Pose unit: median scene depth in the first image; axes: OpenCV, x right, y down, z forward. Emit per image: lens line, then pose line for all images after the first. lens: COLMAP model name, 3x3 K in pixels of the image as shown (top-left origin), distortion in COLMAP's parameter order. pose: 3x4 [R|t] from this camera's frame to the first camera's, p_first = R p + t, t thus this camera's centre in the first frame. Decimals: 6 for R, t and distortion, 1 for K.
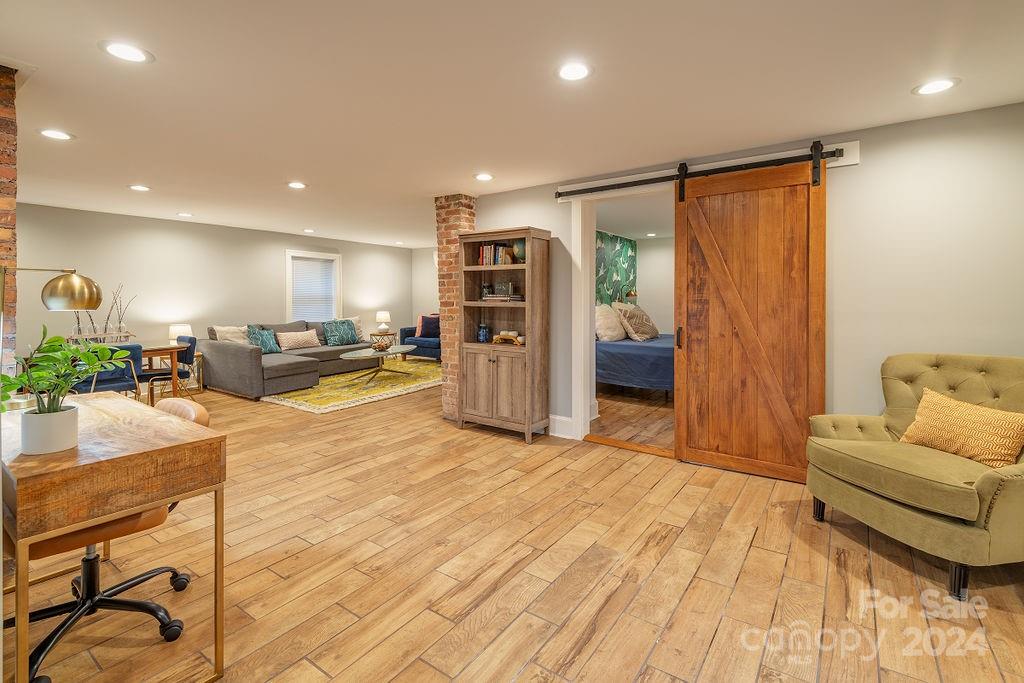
lens RADIAL K [[456.0, 0, 533.8], [0, 456.0, 319.5], [0, 0, 1]] dist [0.000577, -0.001099]
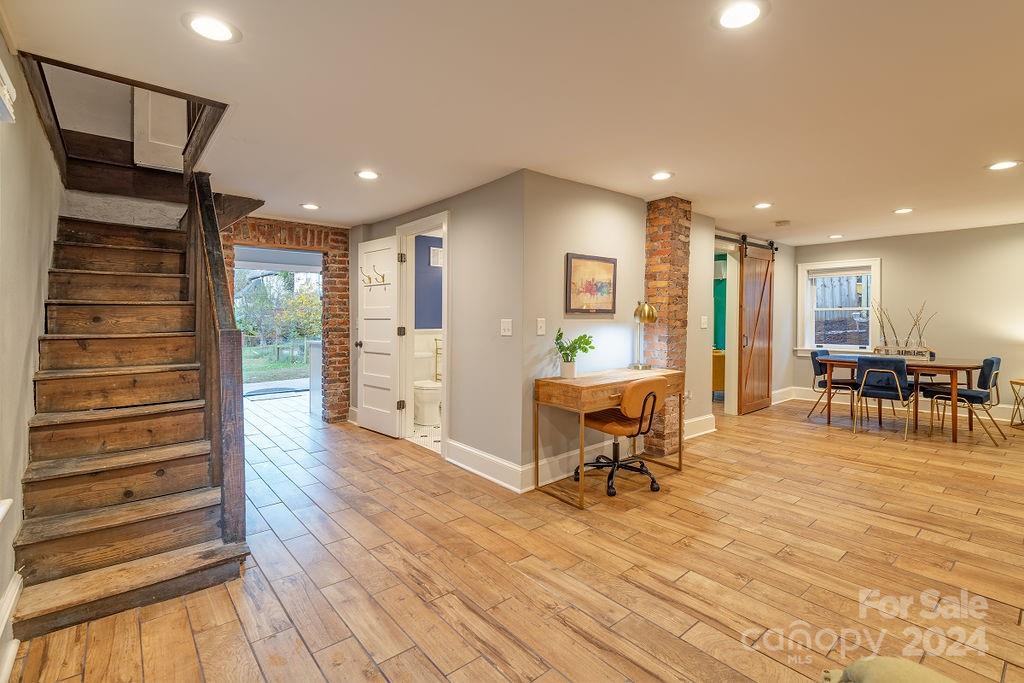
lens RADIAL K [[486.2, 0, 490.9], [0, 486.2, 317.1], [0, 0, 1]] dist [0.000203, -0.000122]
pose [[-0.310604, 0.003991, -0.950531, 0.383758], [-0.039479, 0.999074, 0.017096, -0.016797], [0.949719, 0.042836, -0.310159, 0.336452]]
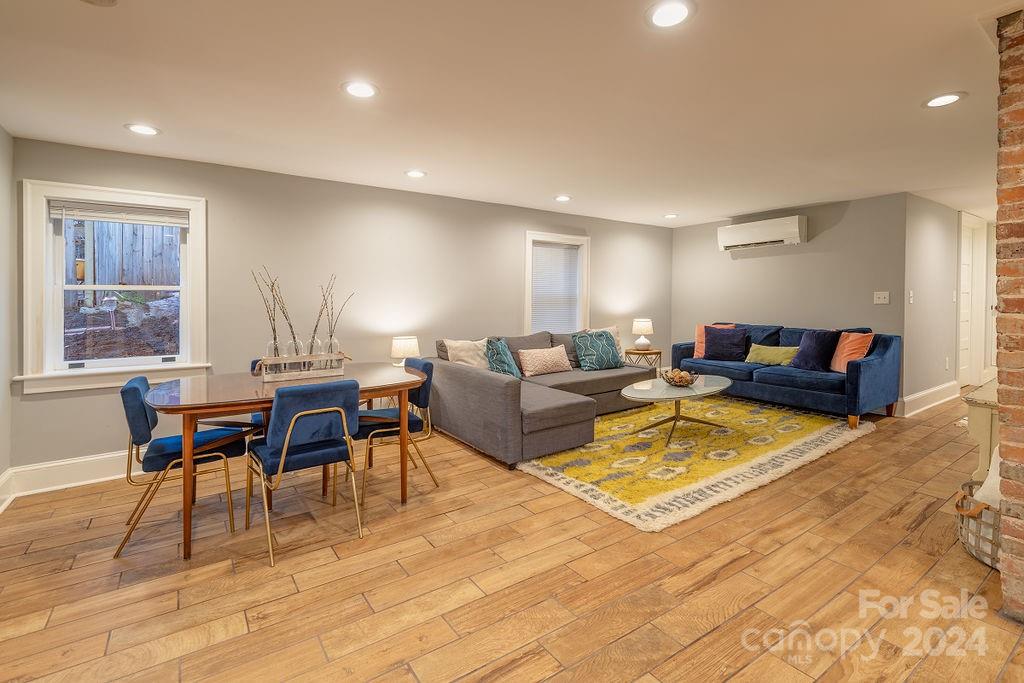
lens RADIAL K [[486.2, 0, 527.0], [0, 486.2, 314.7], [0, 0, 1]] dist [0.000203, -0.000122]
pose [[0.927268, 0.004986, -0.374365, -0.348973], [-0.013472, 0.999708, -0.020055, -0.011076], [0.374156, 0.023640, 0.927064, 0.409492]]
